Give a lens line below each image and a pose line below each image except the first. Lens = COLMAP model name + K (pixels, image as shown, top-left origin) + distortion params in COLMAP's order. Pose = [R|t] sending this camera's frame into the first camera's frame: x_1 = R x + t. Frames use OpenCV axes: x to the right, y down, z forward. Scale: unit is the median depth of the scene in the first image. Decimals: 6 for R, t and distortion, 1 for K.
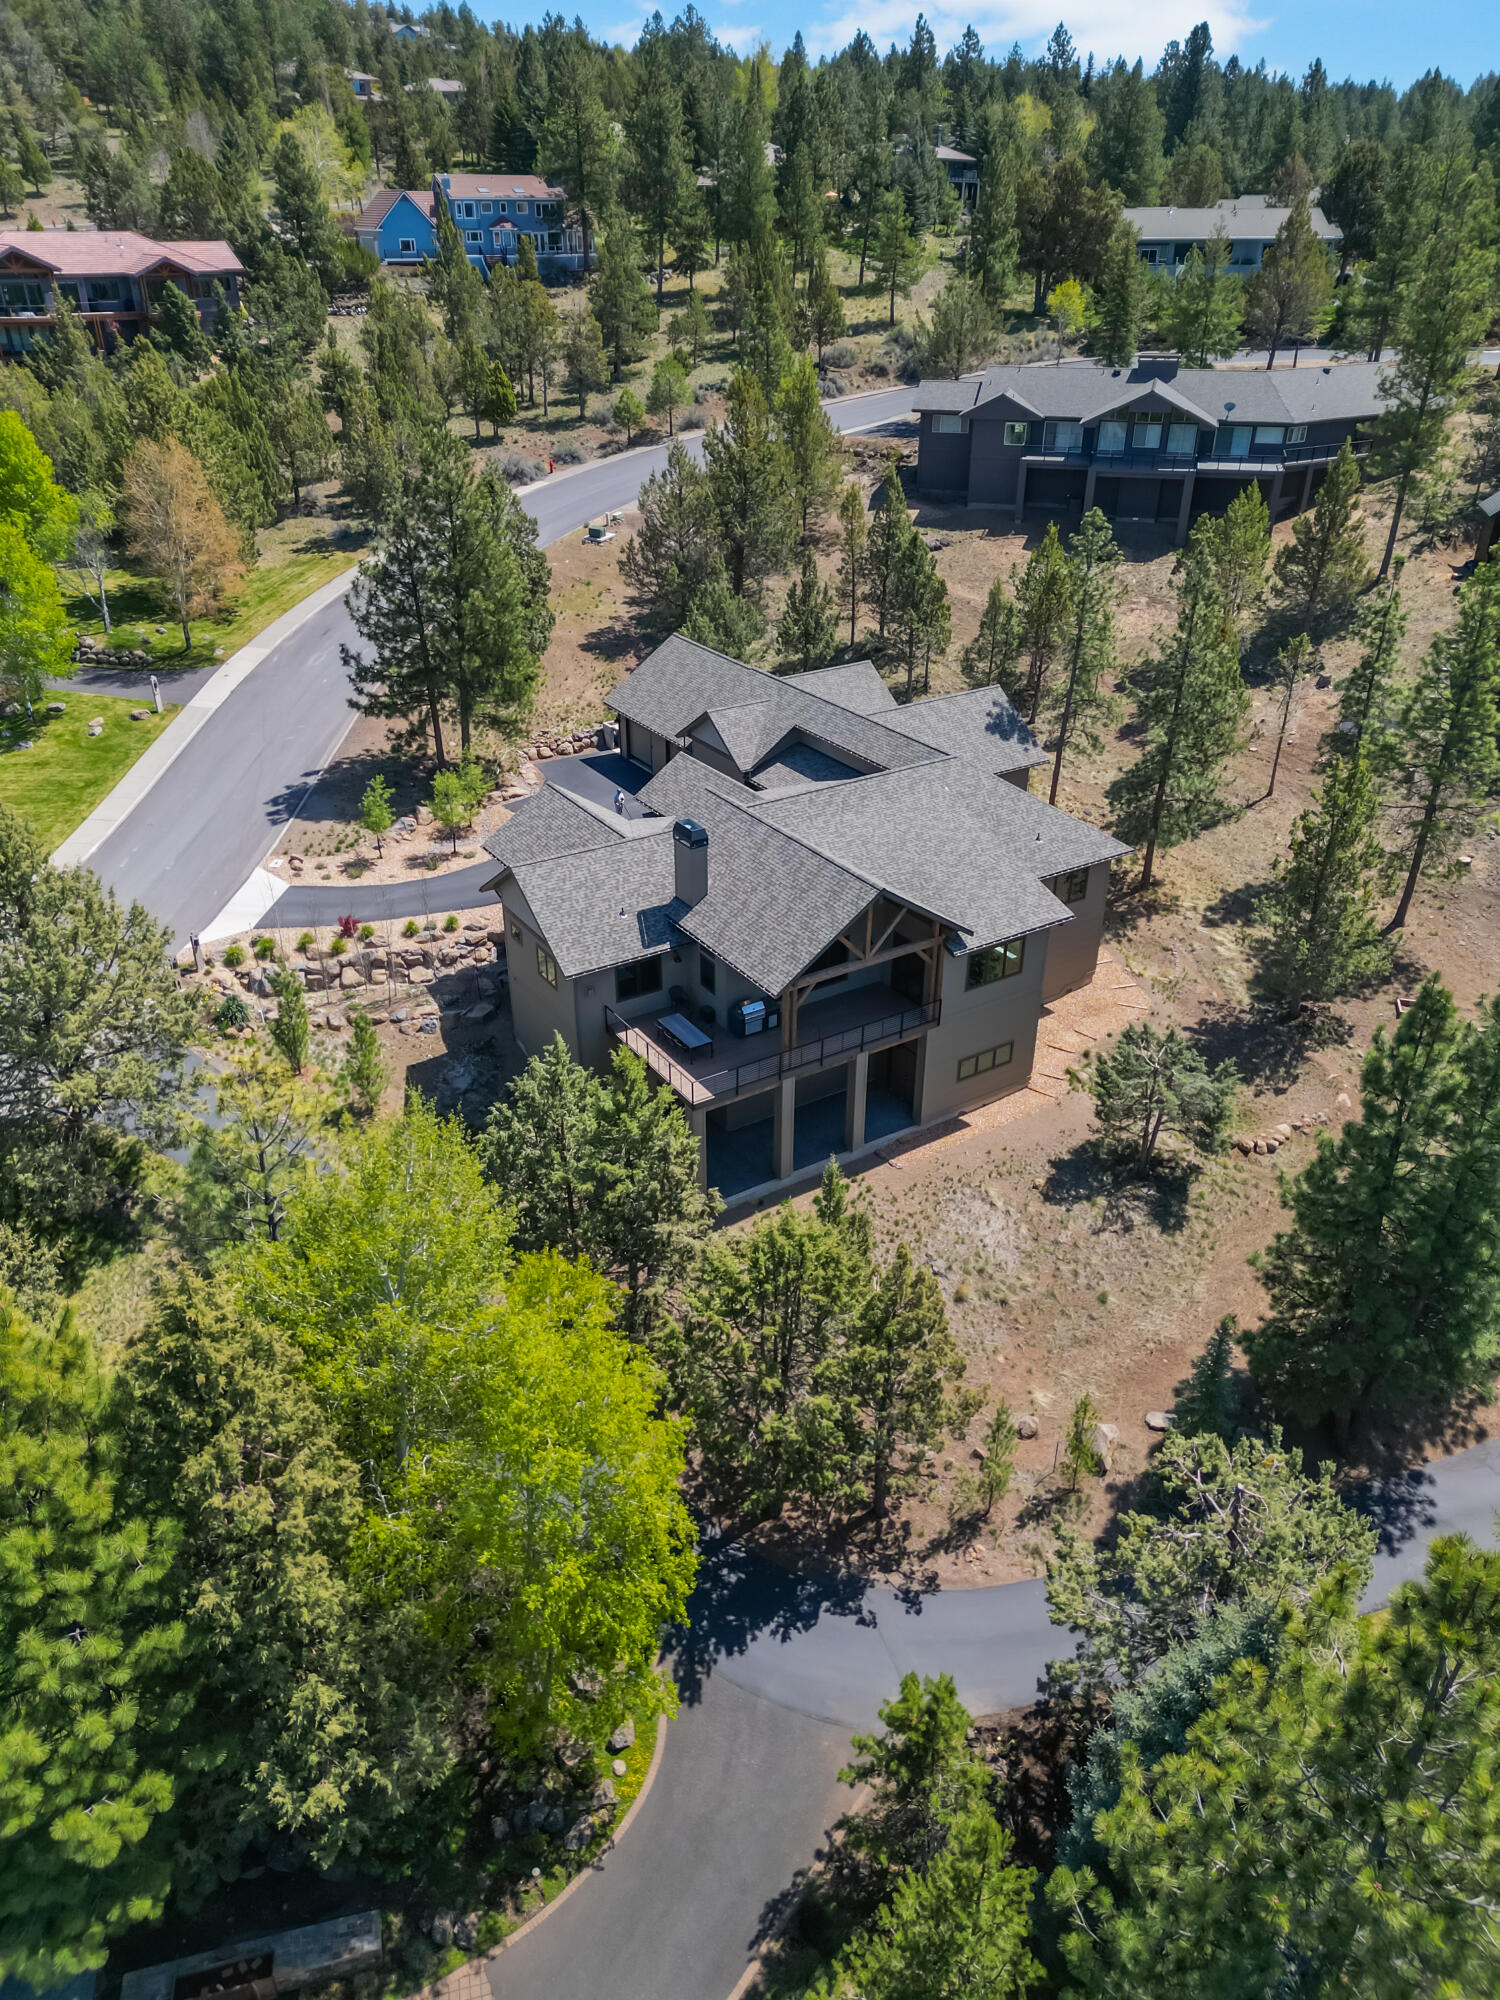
lens RADIAL K [[1390.4, 0, 750.0], [0, 1390.4, 1000.0], [0, 0, 1]] dist [0.136247, -0.146738]
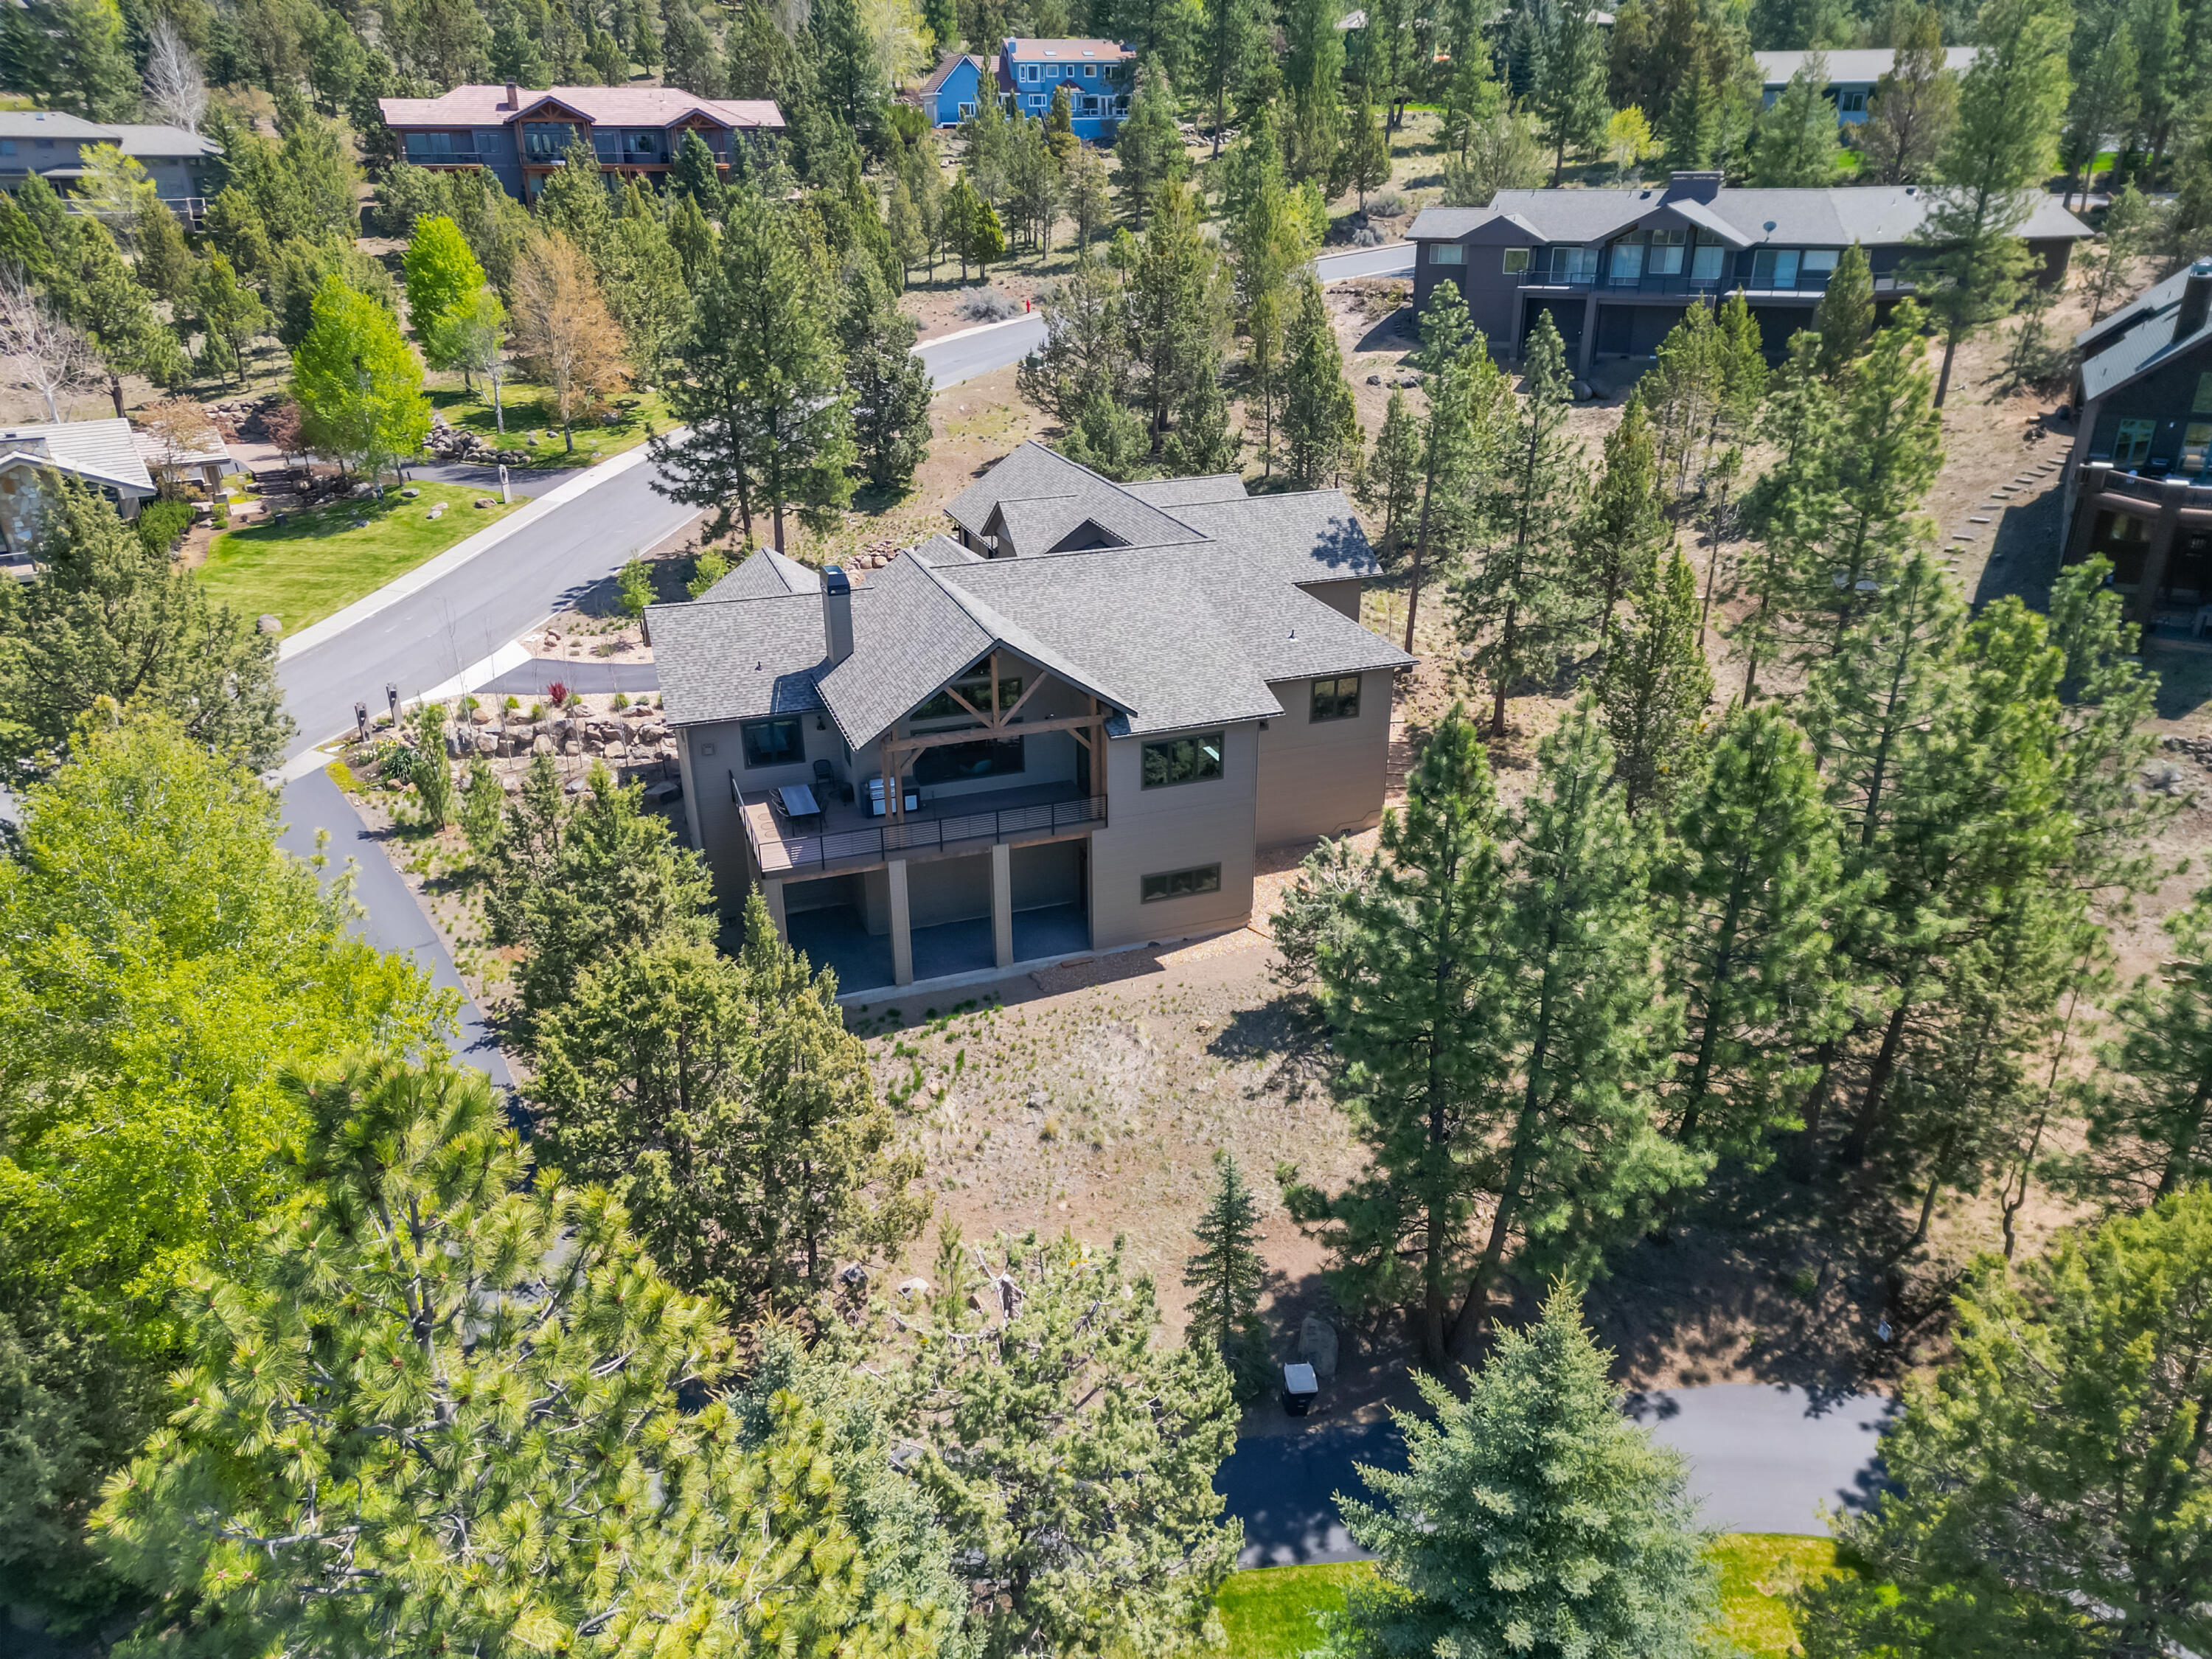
lens RADIAL K [[1537.8, 0, 1106.0], [0, 1537.8, 829.5], [0, 0, 1]] dist [0.136247, -0.146738]
pose [[0.974537, 0.080460, -0.209292, 0.276892], [-0.099408, 0.991693, -0.081633, 0.080223], [0.200985, 0.100359, 0.974440, 0.077010]]
